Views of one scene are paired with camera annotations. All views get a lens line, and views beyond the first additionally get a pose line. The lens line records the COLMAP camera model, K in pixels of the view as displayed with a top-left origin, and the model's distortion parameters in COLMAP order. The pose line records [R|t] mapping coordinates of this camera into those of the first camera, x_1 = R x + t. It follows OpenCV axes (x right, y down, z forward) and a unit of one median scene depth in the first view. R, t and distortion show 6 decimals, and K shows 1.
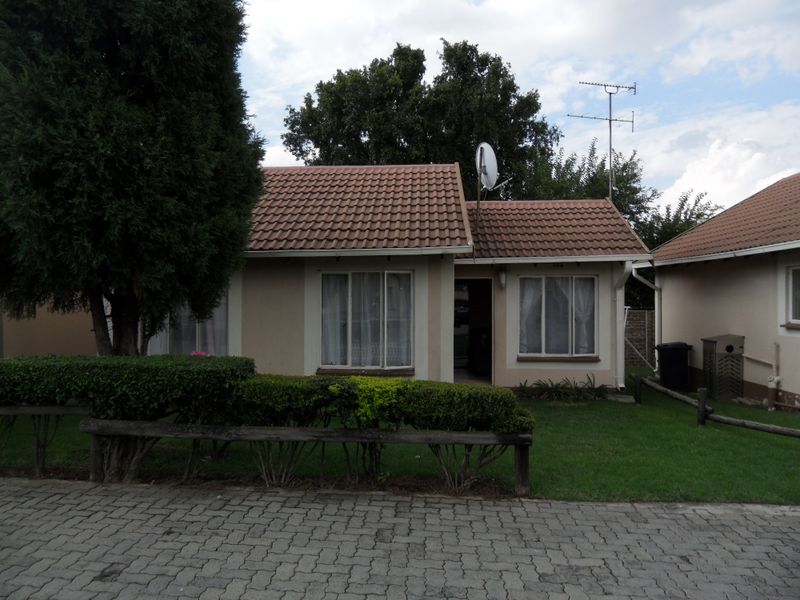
lens RADIAL K [[567.3, 0, 389.9], [0, 567.3, 301.5], [0, 0, 1]] dist [0.000480, -0.004740]
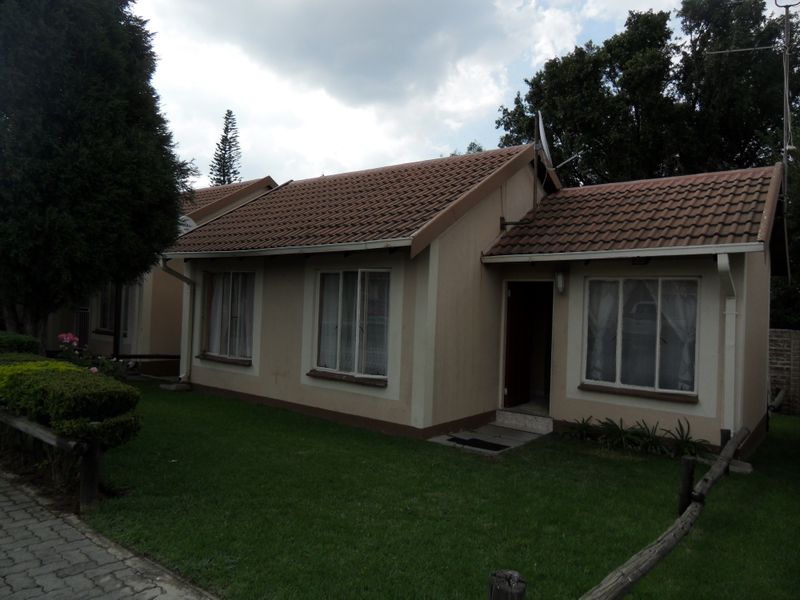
lens RADIAL K [[567.3, 0, 389.9], [0, 567.3, 301.5], [0, 0, 1]] dist [0.000480, -0.004740]
pose [[0.819014, 0.026423, -0.573164, 0.465569], [-0.039301, 0.999176, -0.010096, 0.005078], [0.572426, 0.030795, 0.819378, 0.234045]]
